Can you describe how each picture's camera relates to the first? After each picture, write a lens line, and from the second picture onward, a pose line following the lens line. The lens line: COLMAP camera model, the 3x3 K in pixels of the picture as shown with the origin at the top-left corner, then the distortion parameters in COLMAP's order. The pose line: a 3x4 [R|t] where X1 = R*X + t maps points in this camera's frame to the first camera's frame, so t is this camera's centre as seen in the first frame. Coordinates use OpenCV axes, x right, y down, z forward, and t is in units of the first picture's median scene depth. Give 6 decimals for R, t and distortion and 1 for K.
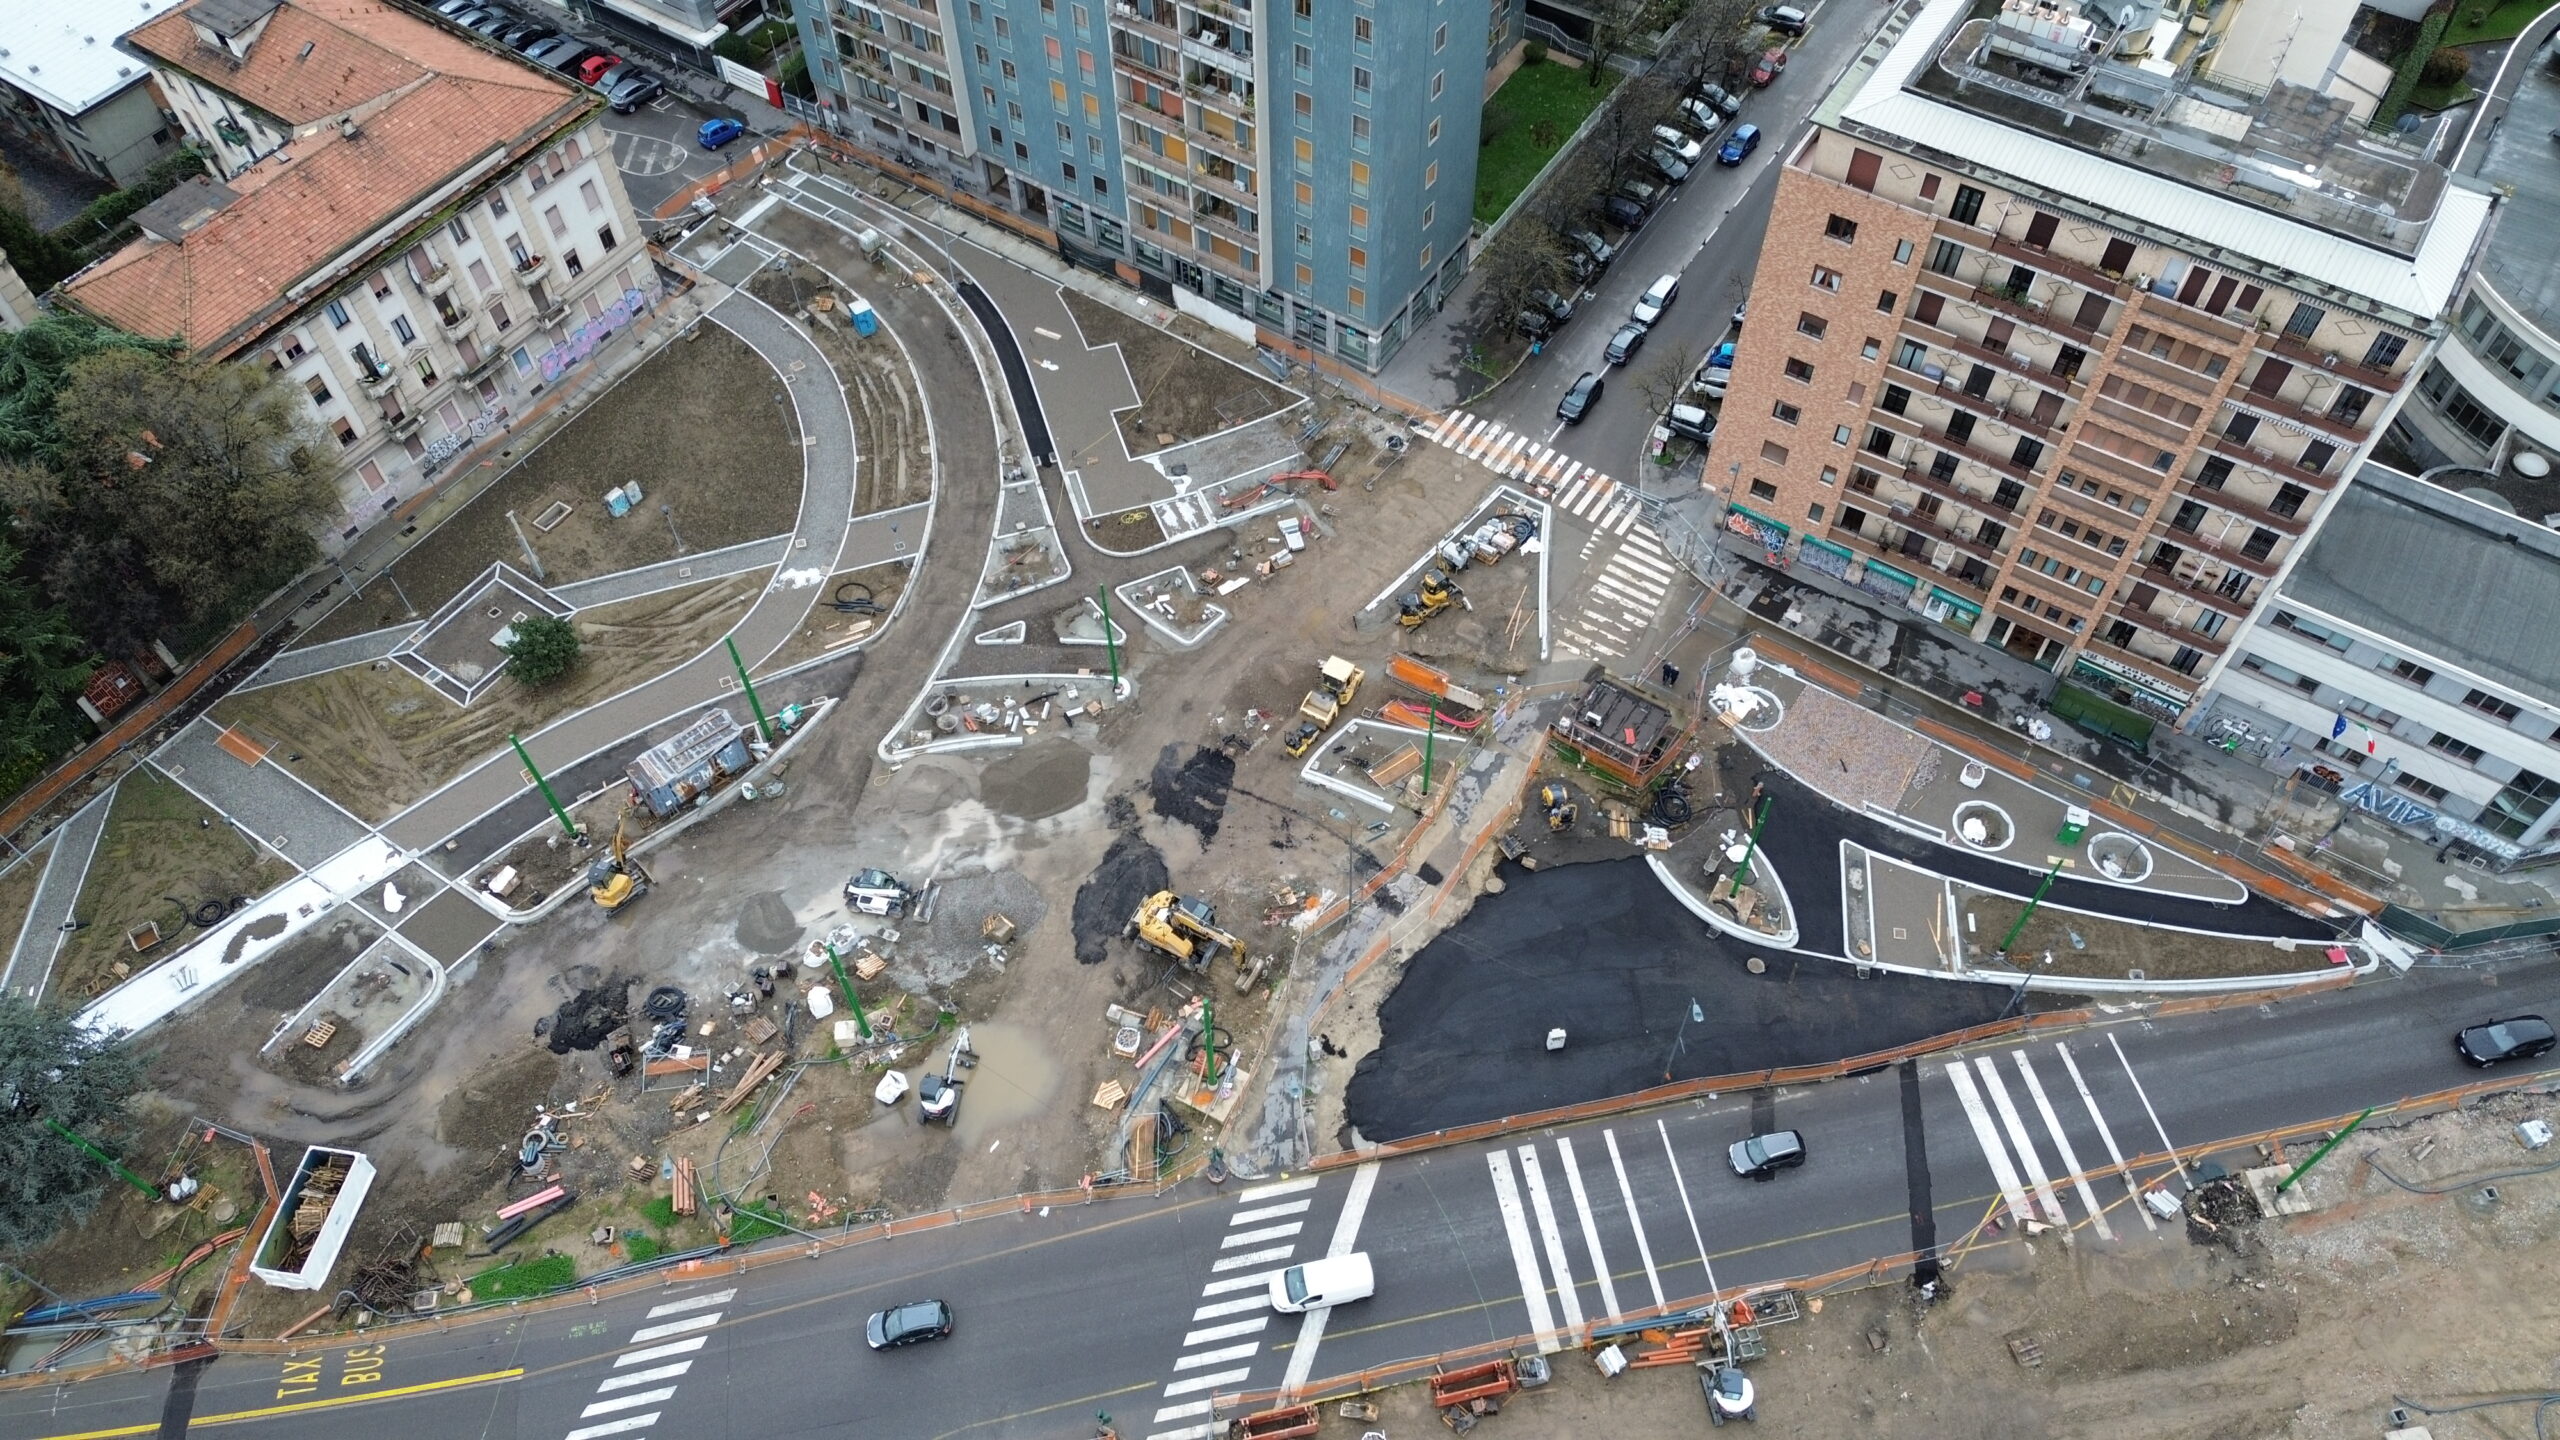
lens RADIAL K [[1824.0, 0, 1275.2], [0, 1824.0, 700.2], [0, 0, 1]] dist [0.088082, -0.076865]
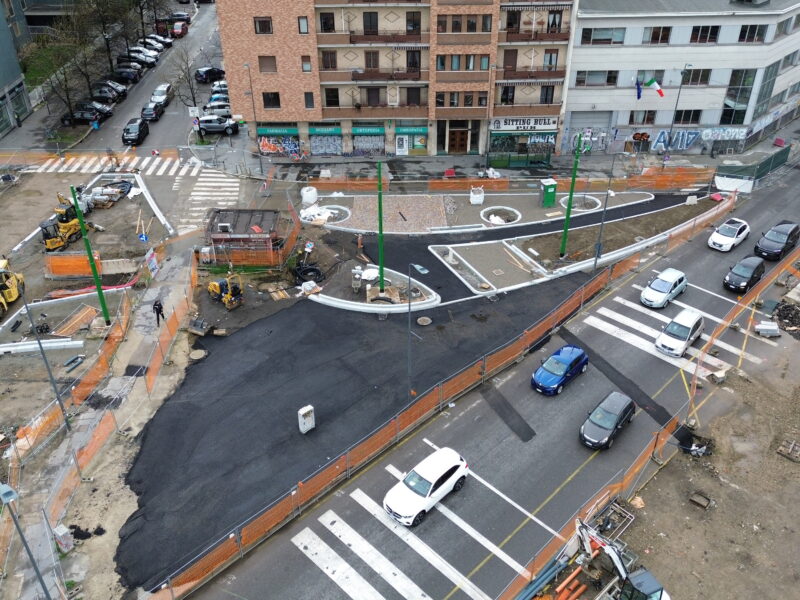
lens RADIAL K [[748.3, 0, 400.0], [0, 748.3, 300.0], [0, 0, 1]] dist [0.094895, -0.122793]
pose [[0.829376, -0.303628, 0.468983, 0.017728], [0.447428, 0.863677, -0.232098, 0.231408], [-0.334579, 0.402333, 0.852165, 0.552304]]
